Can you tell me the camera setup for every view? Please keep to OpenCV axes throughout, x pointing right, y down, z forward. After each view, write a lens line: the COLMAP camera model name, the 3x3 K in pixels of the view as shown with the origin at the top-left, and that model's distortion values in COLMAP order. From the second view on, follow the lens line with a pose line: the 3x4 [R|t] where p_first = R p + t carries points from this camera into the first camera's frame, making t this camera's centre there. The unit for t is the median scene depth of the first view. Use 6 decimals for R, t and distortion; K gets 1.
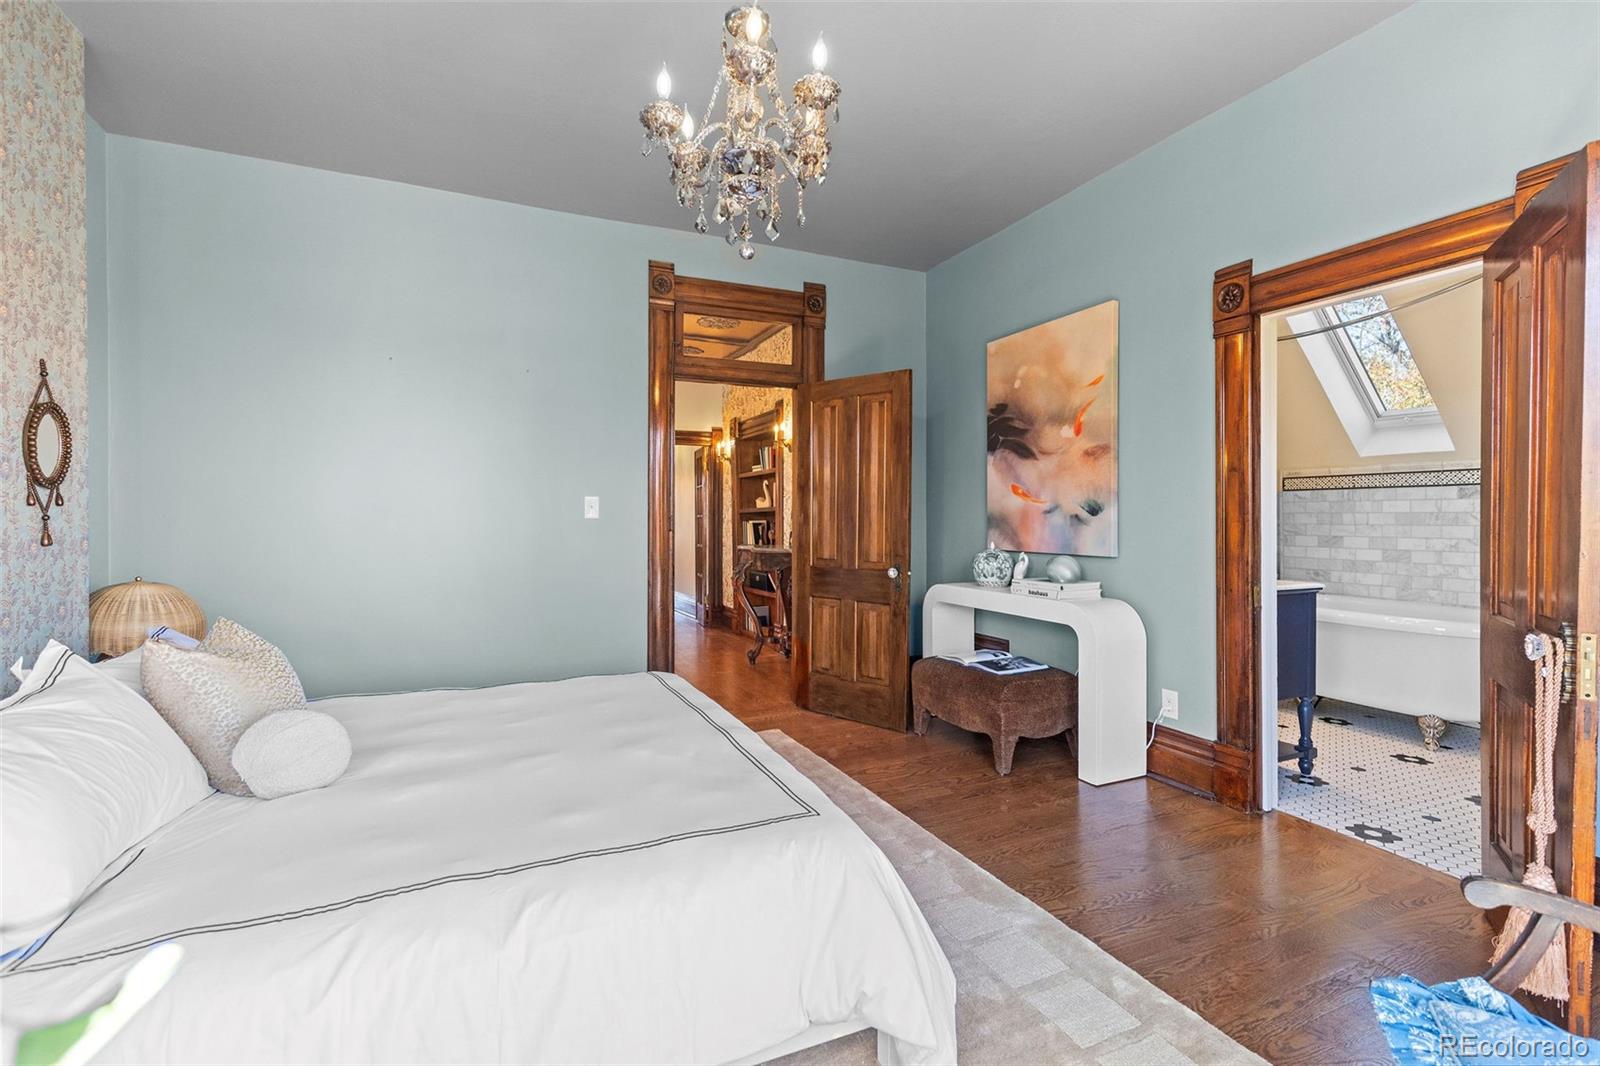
lens RADIAL K [[722.2, 0, 803.1], [0, 722.2, 523.3], [0, 0, 1]] dist [0.002980, 0.001015]
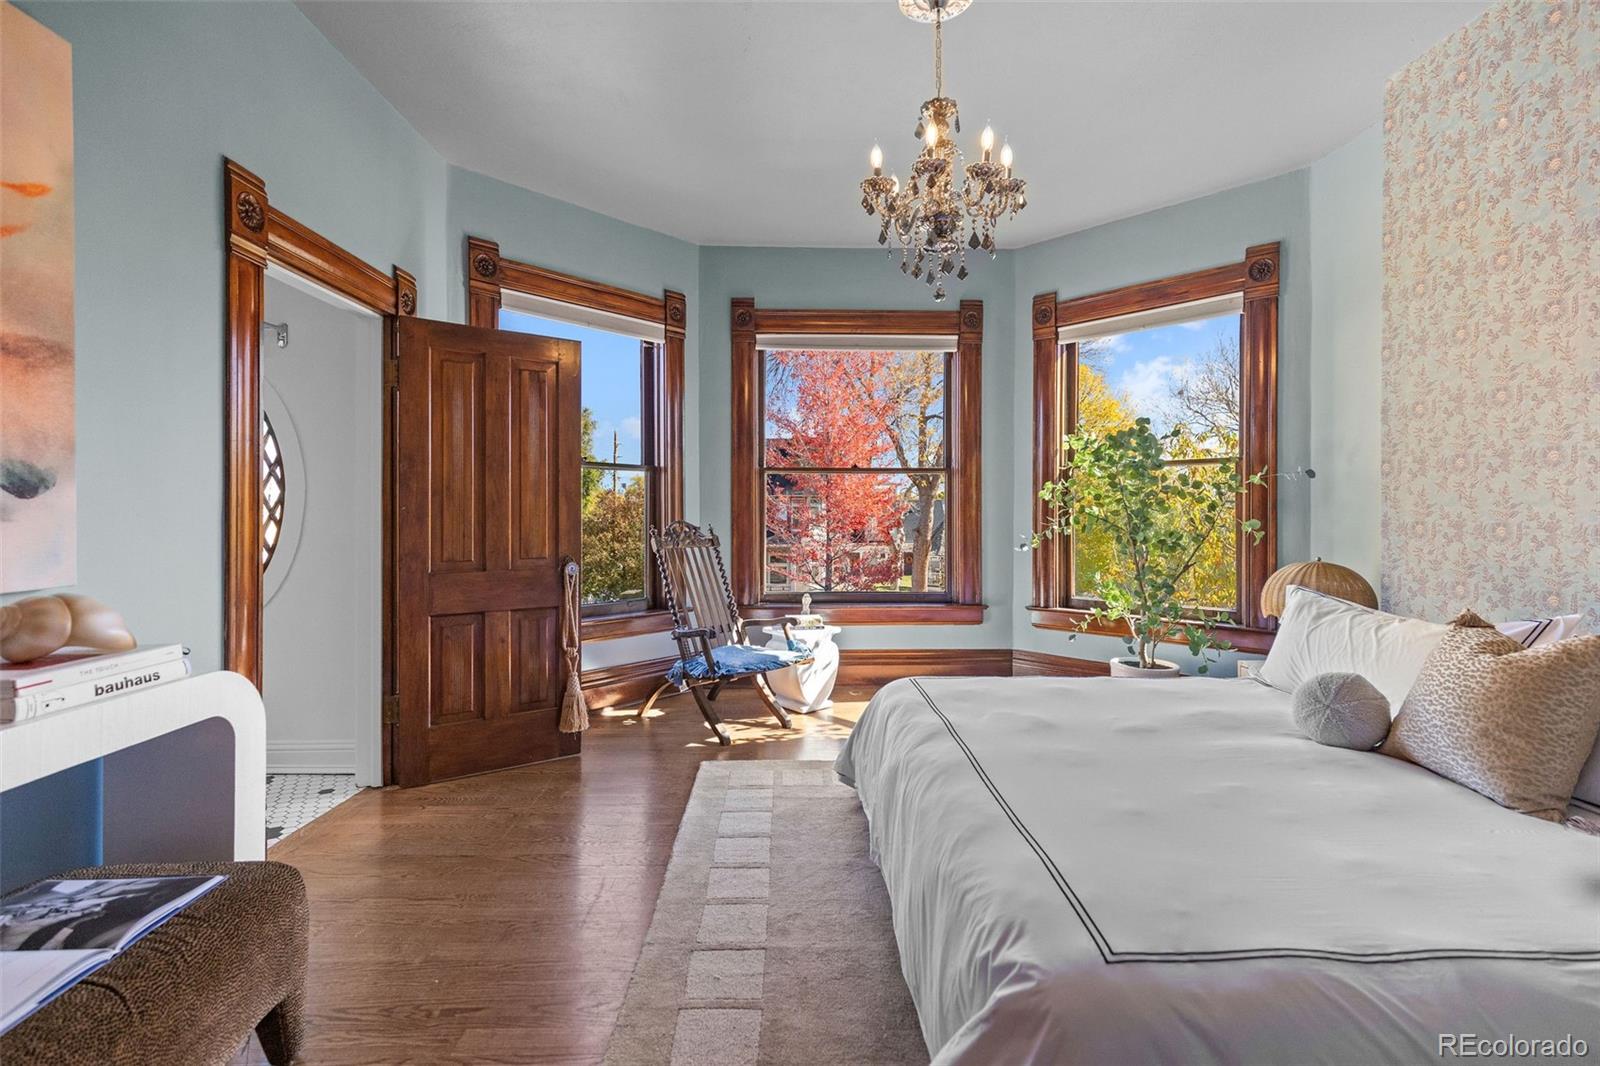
lens RADIAL K [[722.2, 0, 803.1], [0, 722.2, 523.3], [0, 0, 1]] dist [0.002980, 0.001015]
pose [[-0.916079, -0.007702, 0.400924, -0.167186], [0.000377, 0.999799, 0.020068, -0.003094], [-0.400997, 0.018535, -0.915892, 1.028831]]
